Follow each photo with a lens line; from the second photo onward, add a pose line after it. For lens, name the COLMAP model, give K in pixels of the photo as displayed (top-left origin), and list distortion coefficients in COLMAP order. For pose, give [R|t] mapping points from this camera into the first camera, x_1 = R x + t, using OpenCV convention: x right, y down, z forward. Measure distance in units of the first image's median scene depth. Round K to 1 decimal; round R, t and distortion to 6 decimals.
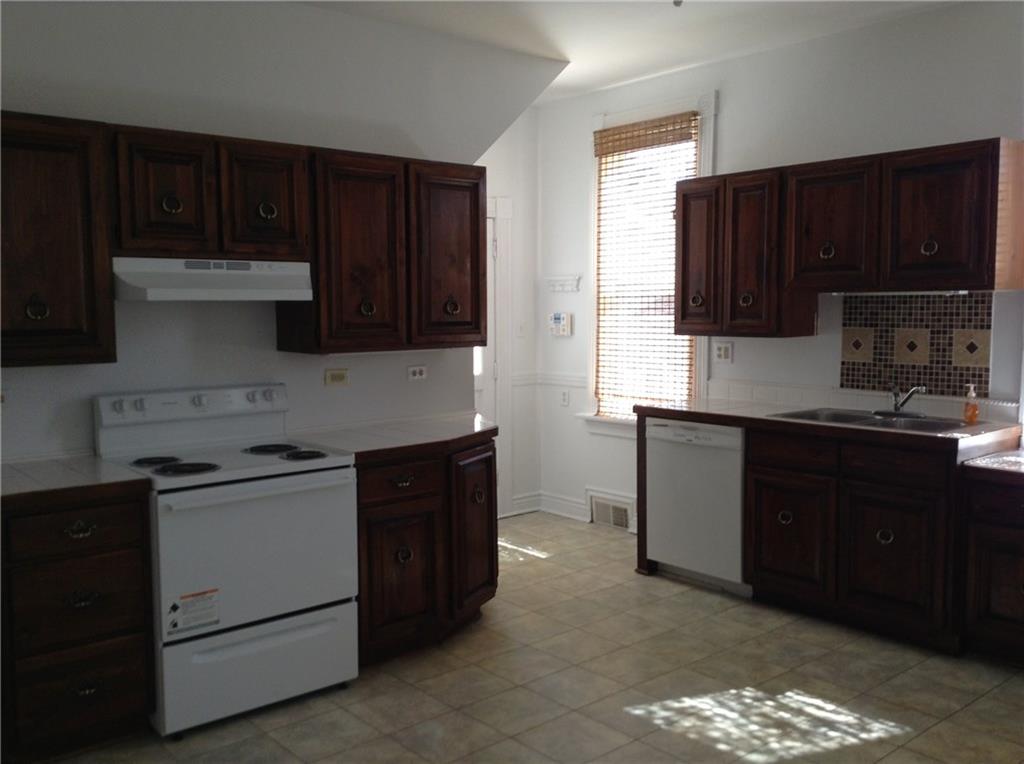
lens RADIAL K [[931.3, 0, 515.2], [0, 931.3, 384.6], [0, 0, 1]] dist [0.090281, -0.113494]
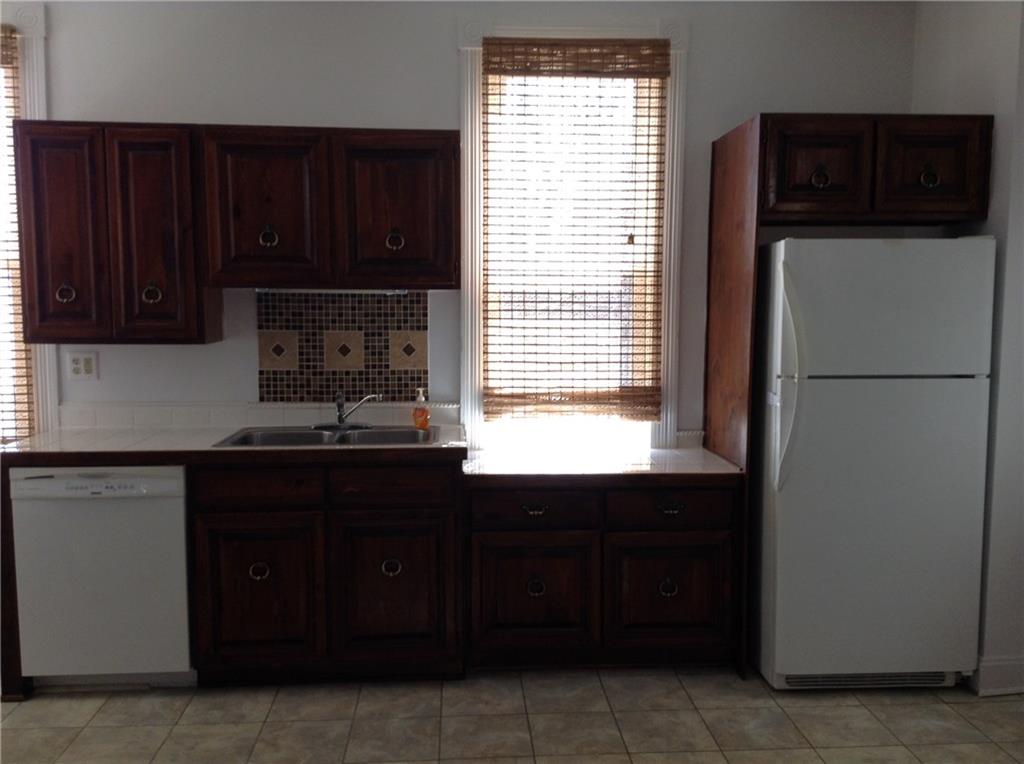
lens RADIAL K [[931.3, 0, 513.6], [0, 931.3, 384.6], [0, 0, 1]] dist [0.090281, -0.113494]
pose [[0.604285, -0.064598, 0.794145, -0.198432], [0.061597, 0.997513, 0.034269, -0.029223], [-0.794384, 0.028209, 0.606761, 0.339049]]
